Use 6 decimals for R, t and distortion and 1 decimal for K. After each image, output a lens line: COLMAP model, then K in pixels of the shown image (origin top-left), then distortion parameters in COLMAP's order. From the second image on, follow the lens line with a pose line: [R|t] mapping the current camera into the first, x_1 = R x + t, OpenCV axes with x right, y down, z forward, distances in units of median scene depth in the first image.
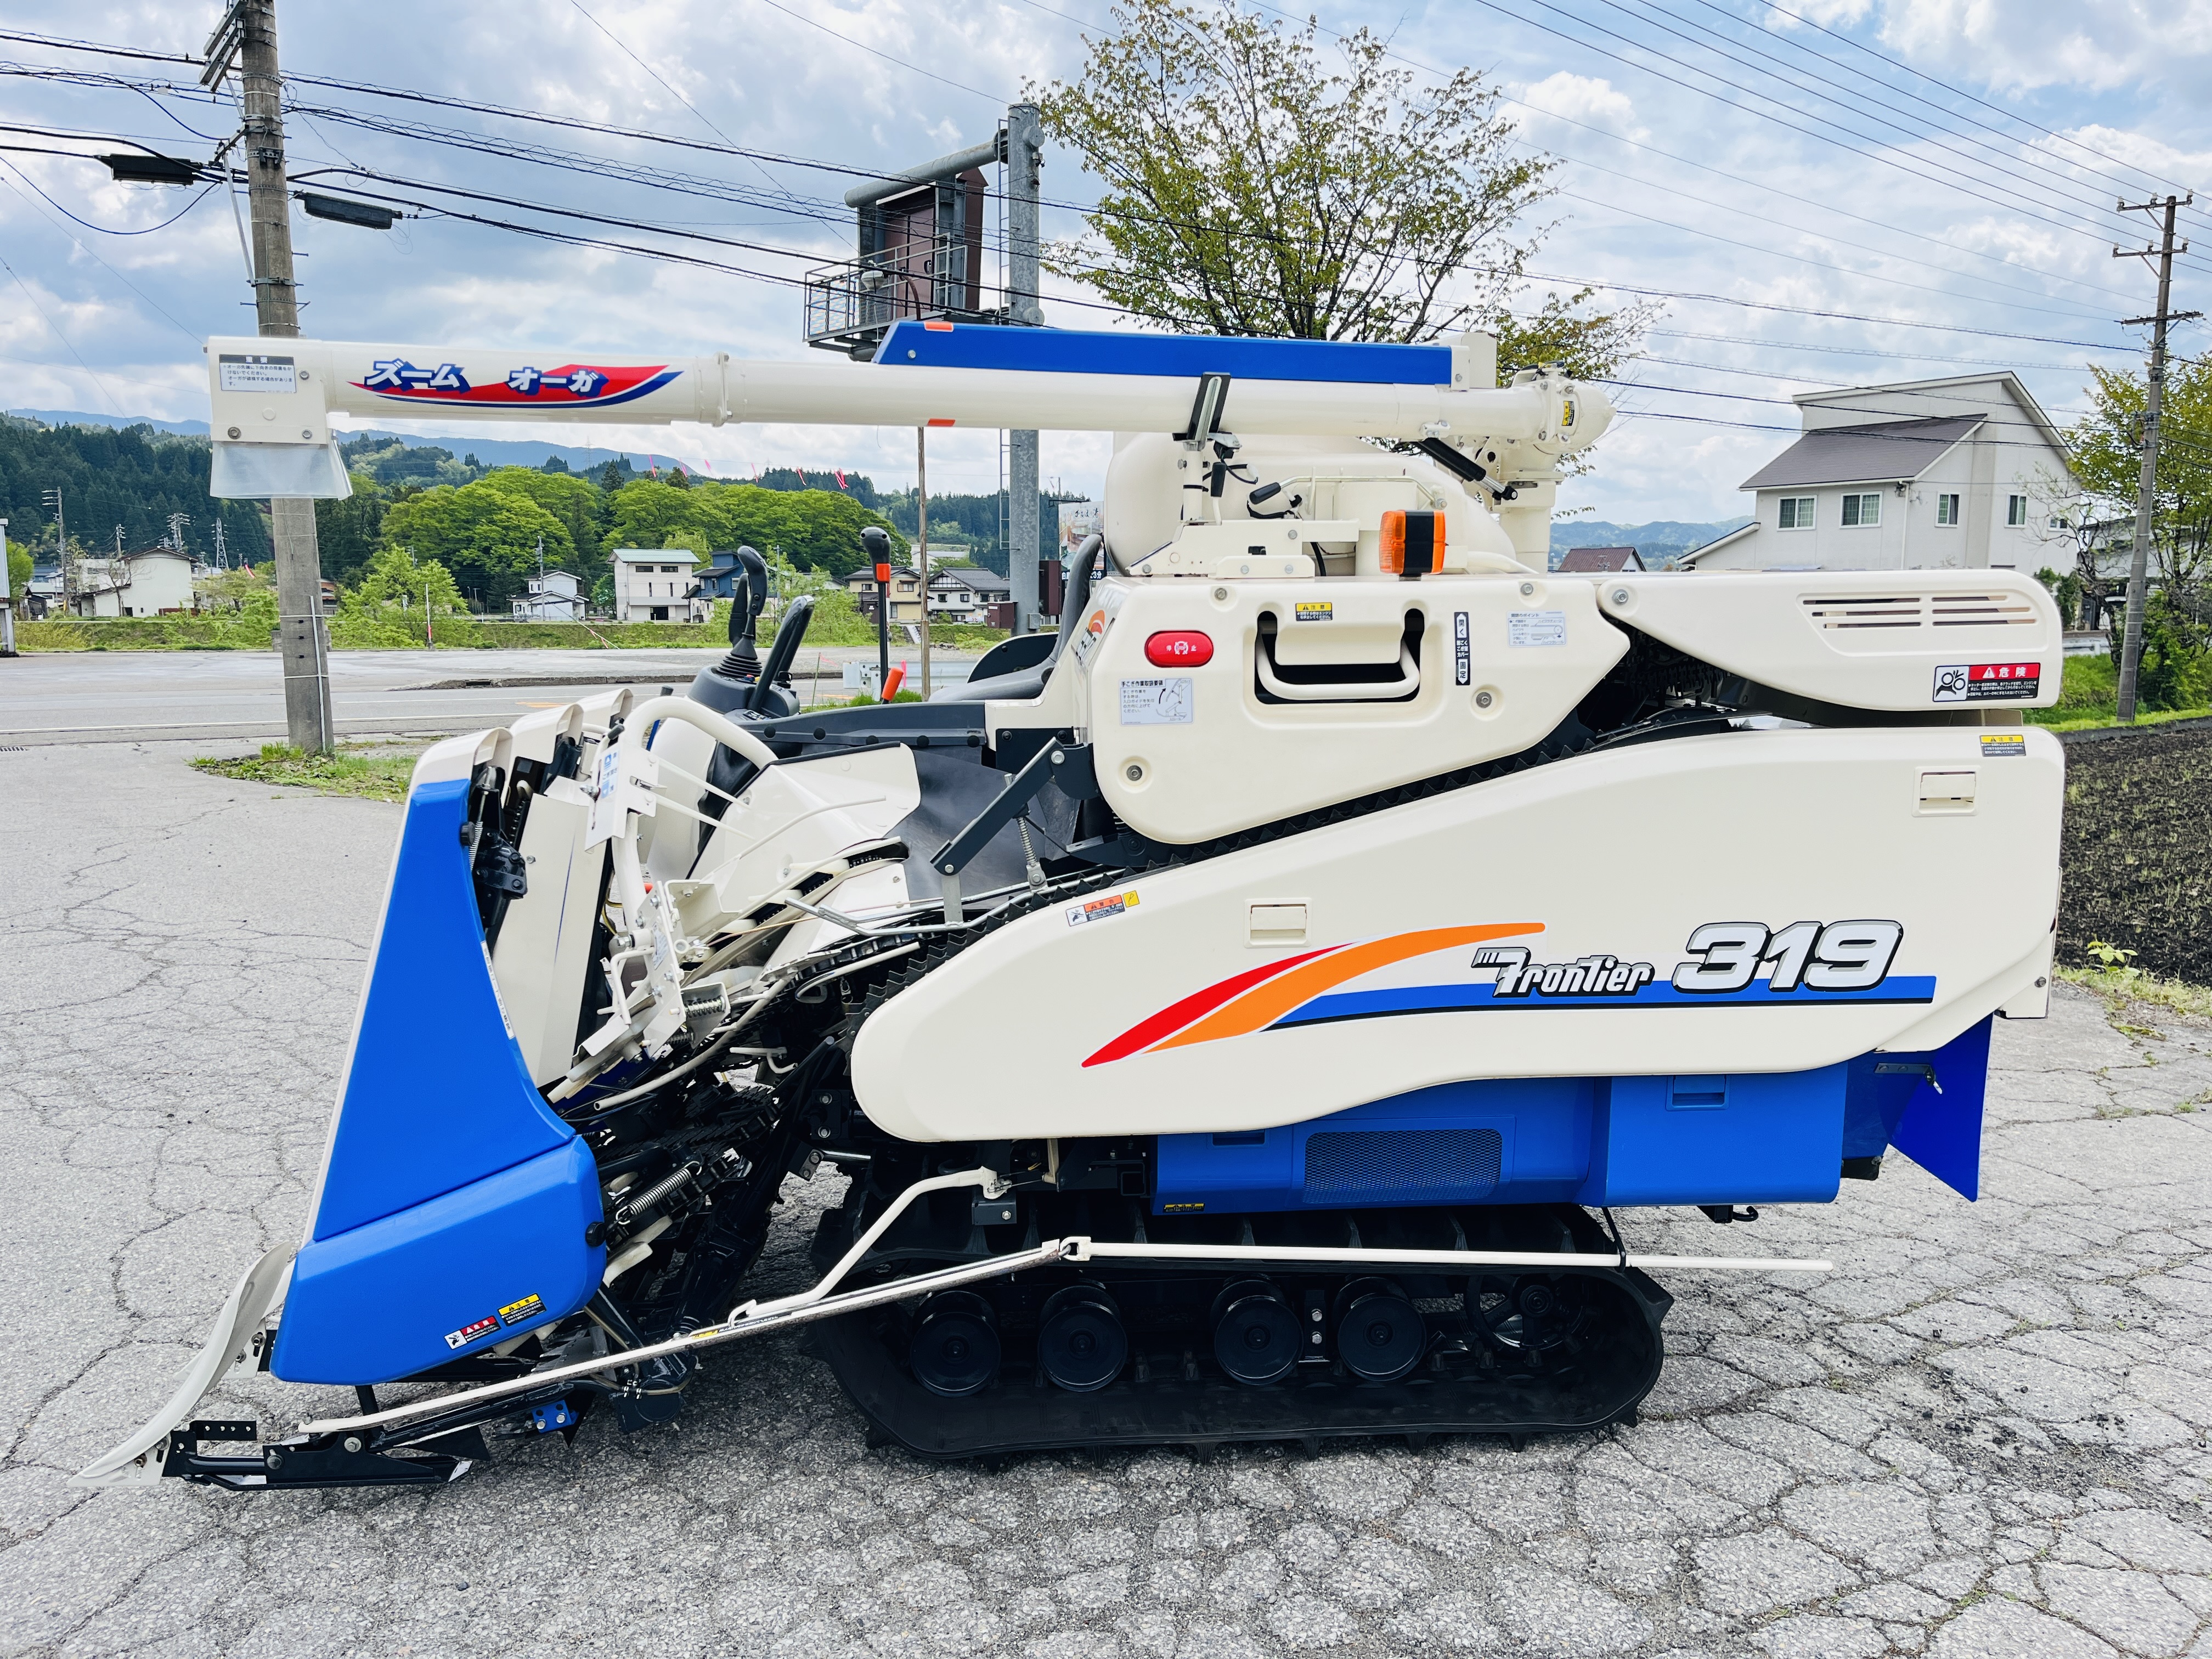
lens RADIAL K [[1655.6, 0, 1111.0], [0, 1655.6, 835.4], [0, 0, 1]] dist [0.069810, -0.099622]
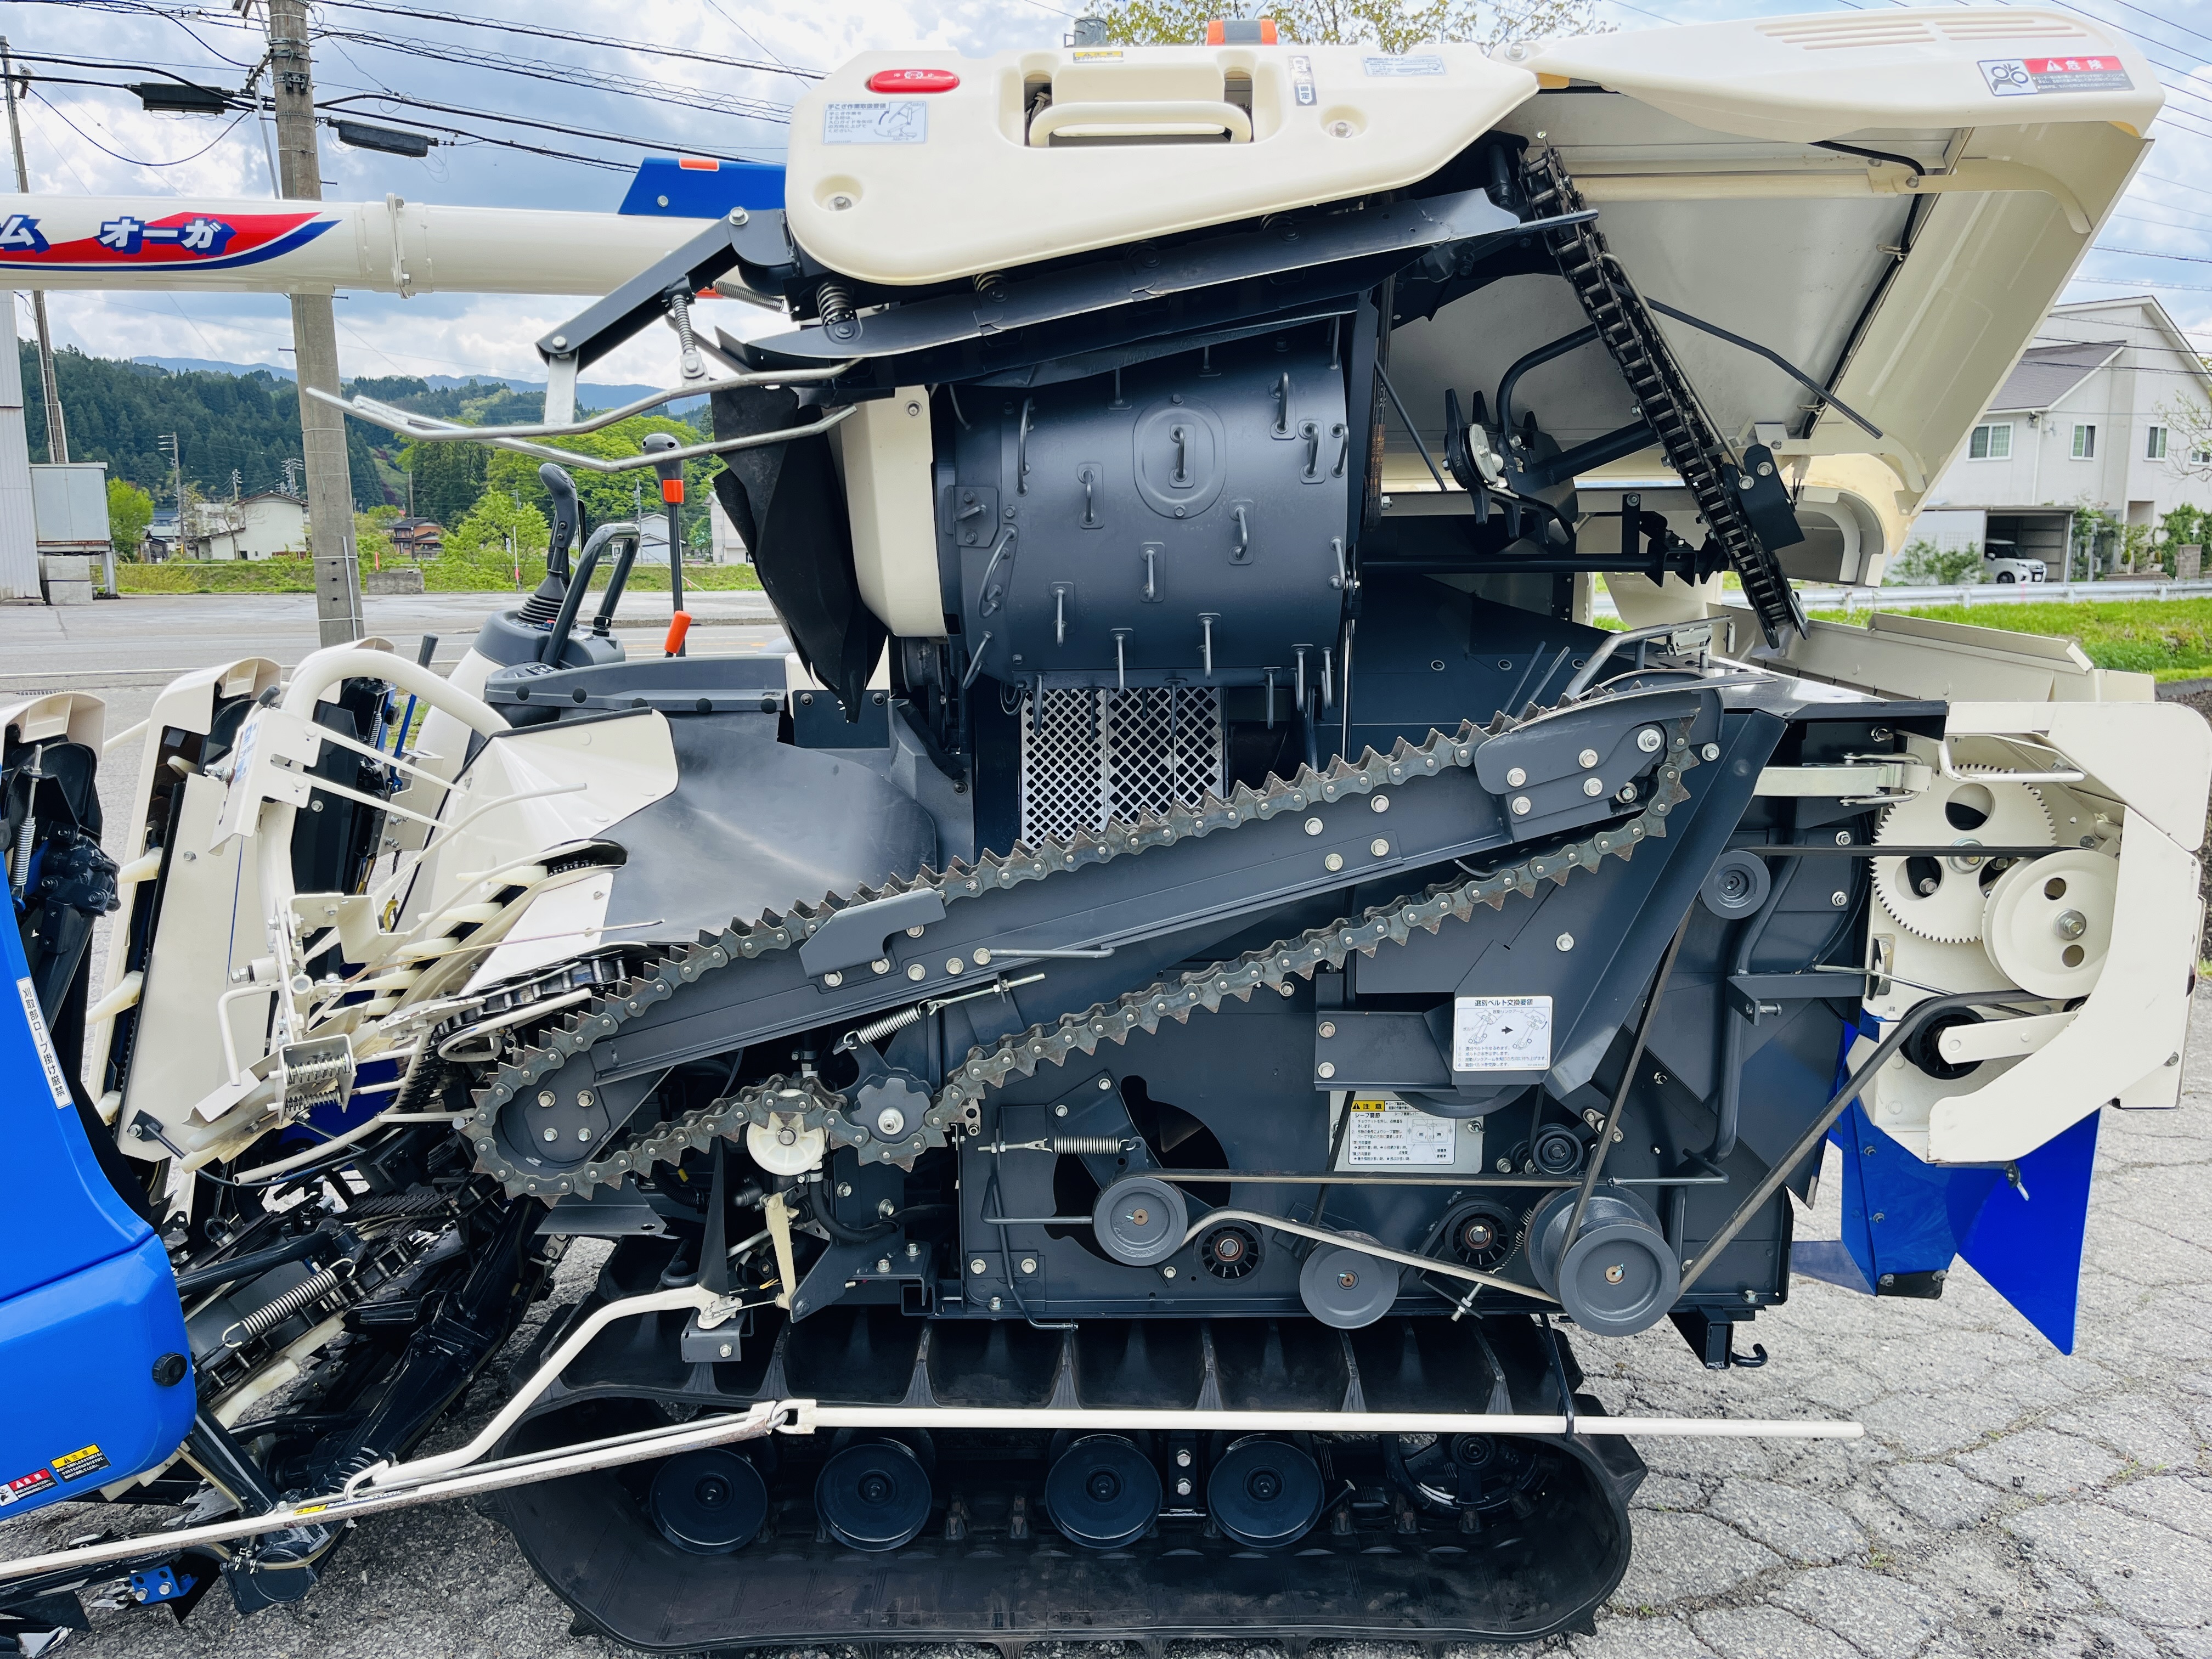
lens RADIAL K [[1662.5, 0, 1091.1], [0, 1662.5, 828.1], [0, 0, 1]] dist [0.108495, -0.163234]
pose [[0.997952, 0.008016, -0.063469, 0.119036], [-0.006193, 0.999564, 0.028867, -0.022857], [0.063673, -0.028415, 0.997566, 0.215500]]
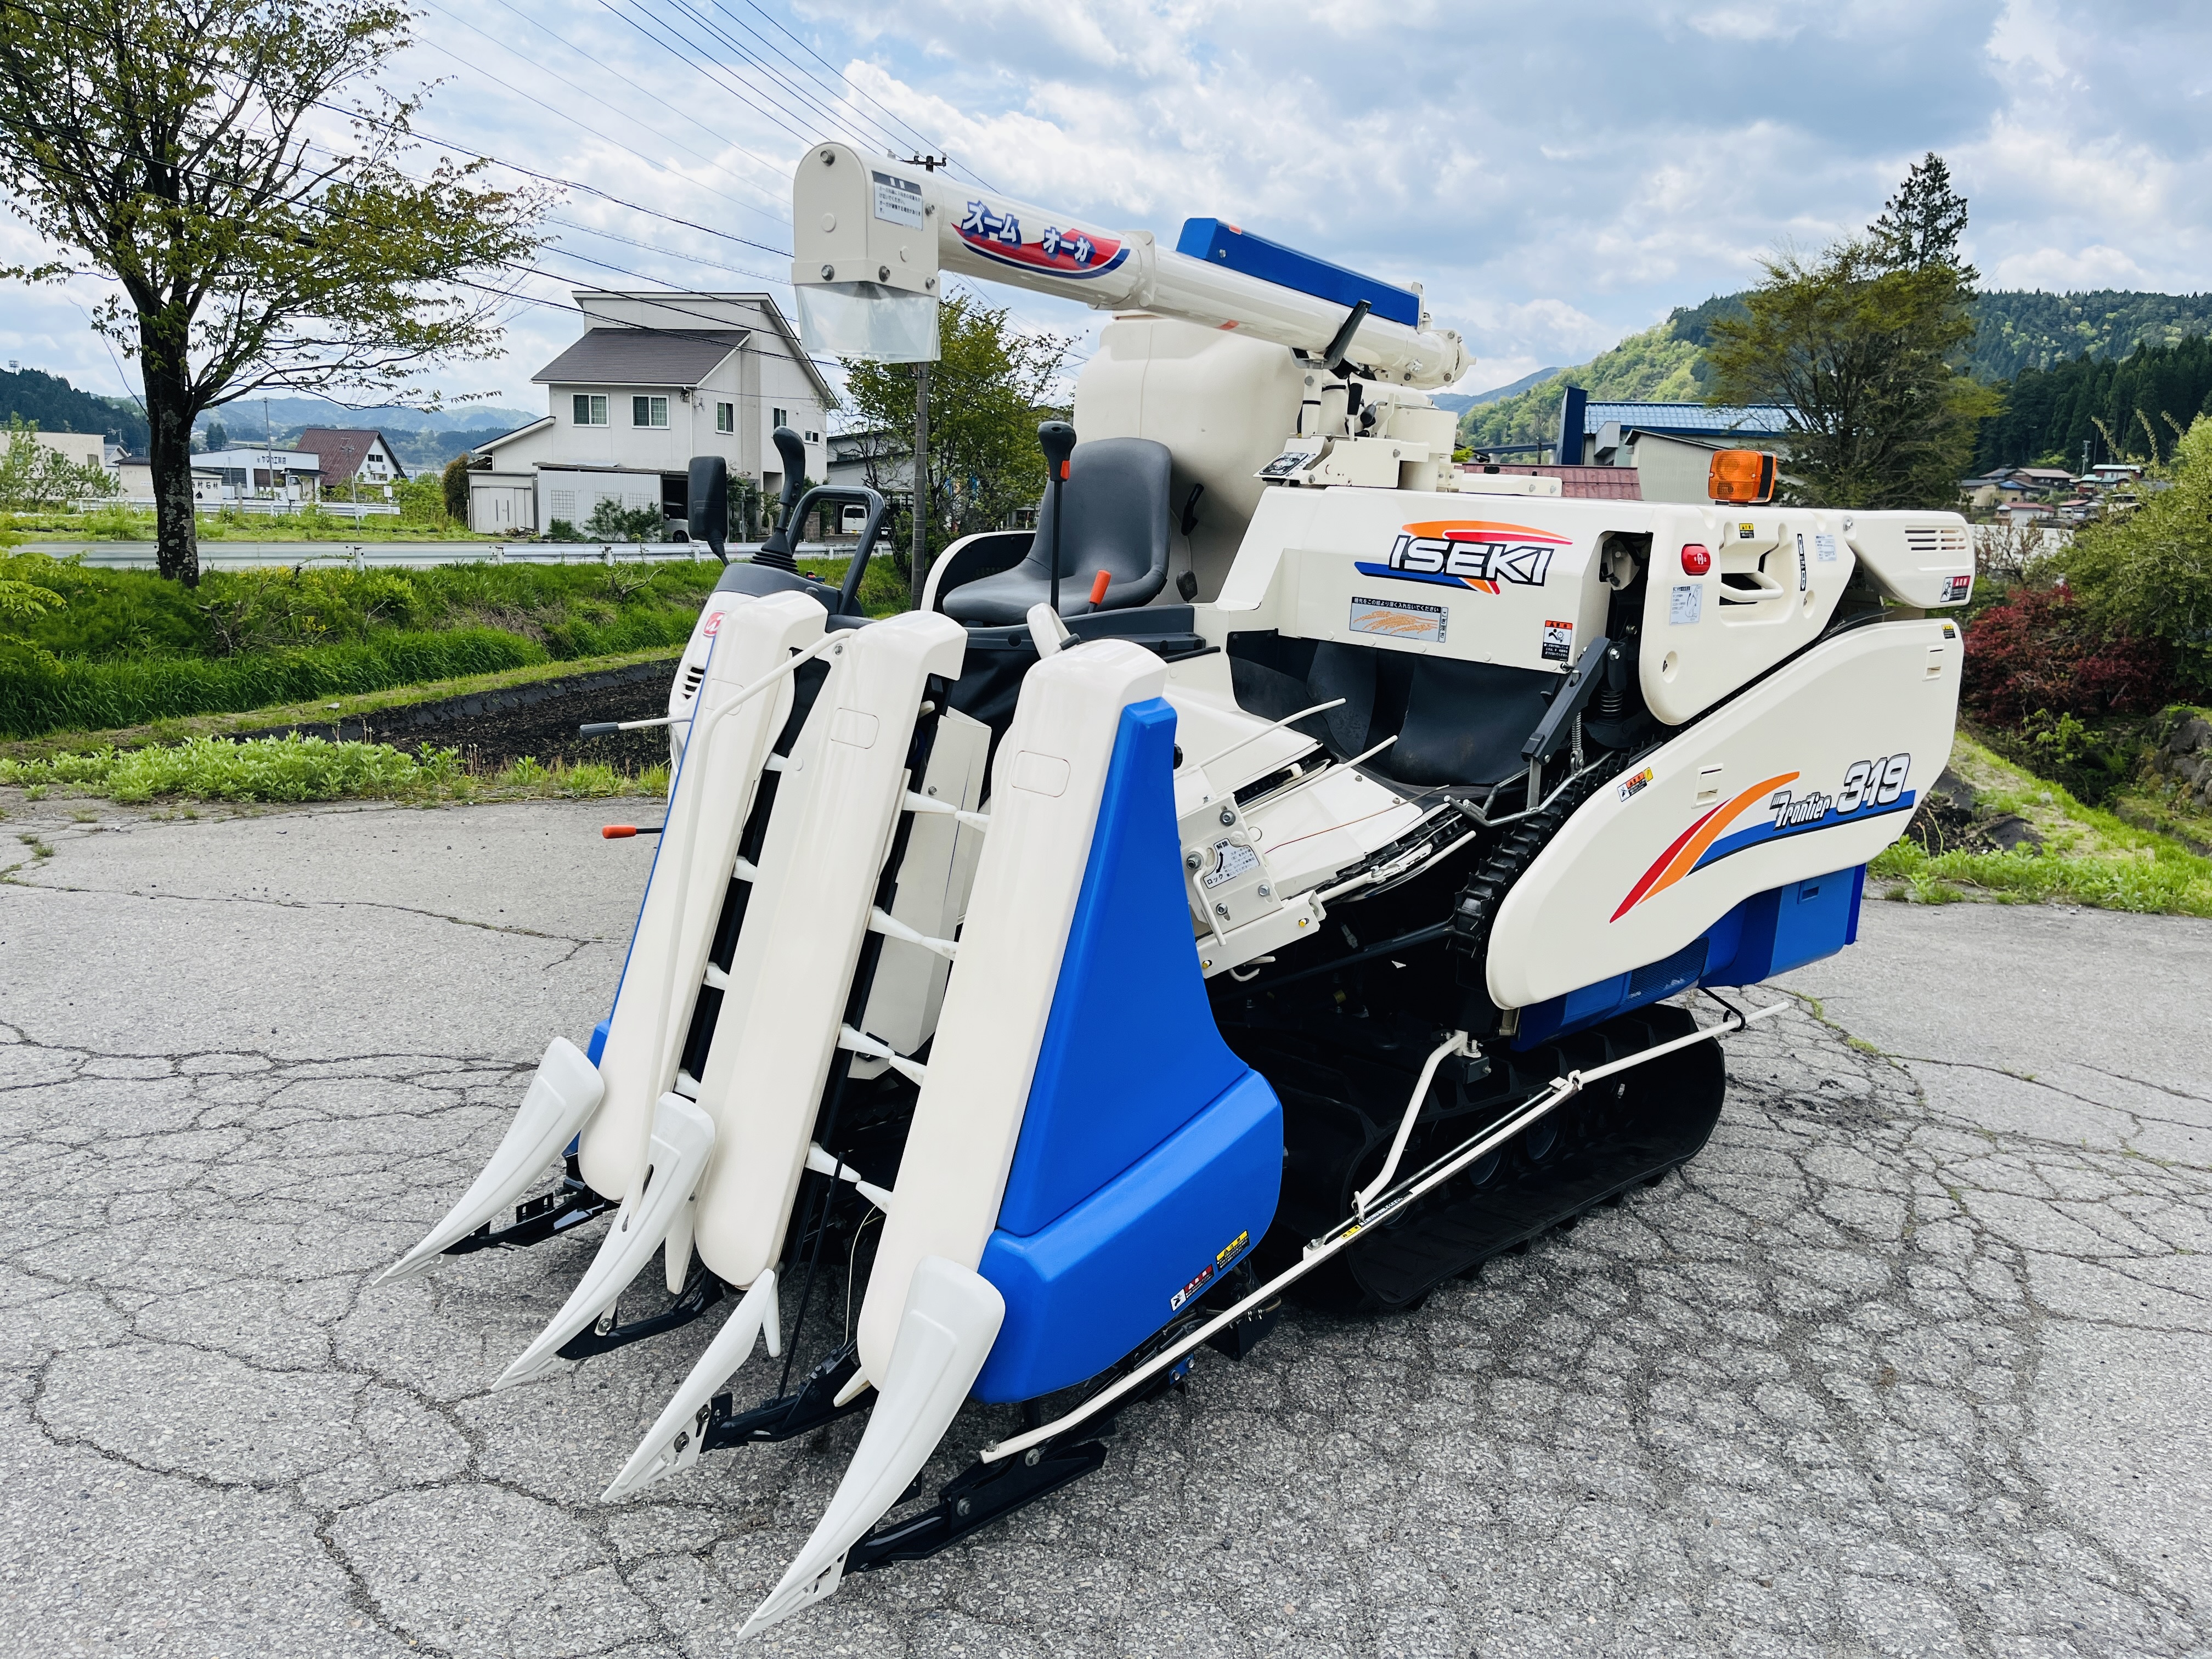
lens RADIAL K [[1655.6, 0, 1111.0], [0, 1655.6, 835.4], [0, 0, 1]] dist [0.069810, -0.099622]
pose [[0.765085, -0.093042, 0.637172, -0.775839], [0.052950, 0.995245, 0.081749, -0.026724], [-0.641748, -0.028807, 0.766374, 0.252725]]
